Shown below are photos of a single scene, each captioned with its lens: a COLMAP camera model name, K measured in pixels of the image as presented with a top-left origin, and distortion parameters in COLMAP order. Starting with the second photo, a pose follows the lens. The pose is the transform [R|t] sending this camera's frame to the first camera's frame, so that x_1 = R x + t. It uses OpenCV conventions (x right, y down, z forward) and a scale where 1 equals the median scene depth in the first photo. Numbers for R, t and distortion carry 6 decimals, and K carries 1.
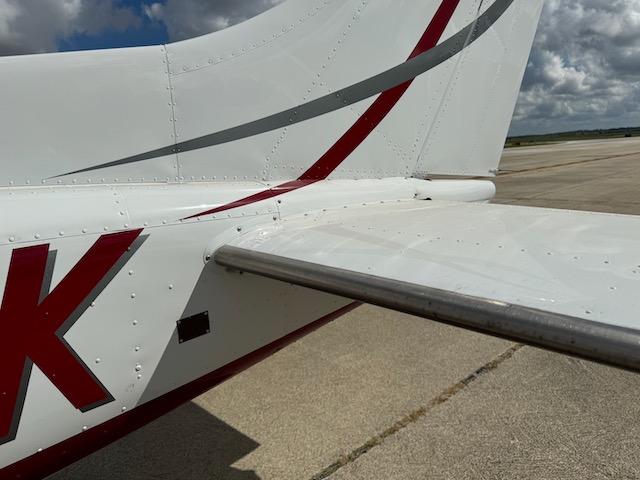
lens RADIAL K [[457.3, 0, 325.9], [0, 457.3, 234.5], [0, 0, 1]] dist [0.043297, -0.073218]
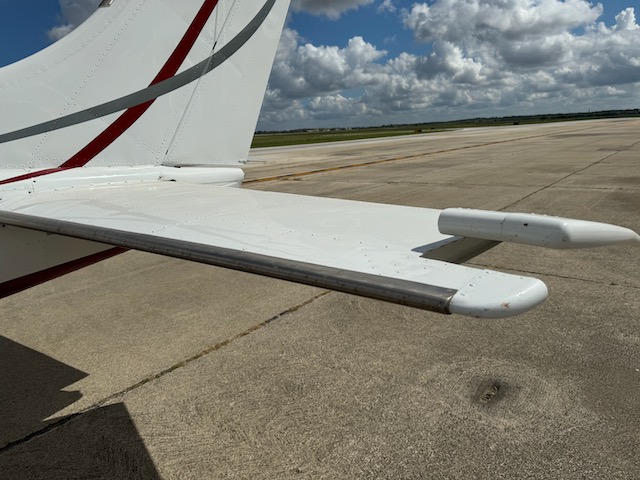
lens RADIAL K [[457.3, 0, 330.0], [0, 457.3, 235.8], [0, 0, 1]] dist [0.043297, -0.073218]
pose [[0.982309, -0.027986, 0.185165, 0.224881], [0.021125, 0.999019, 0.038926, 0.028104], [-0.186073, -0.034325, 0.981936, -0.283889]]
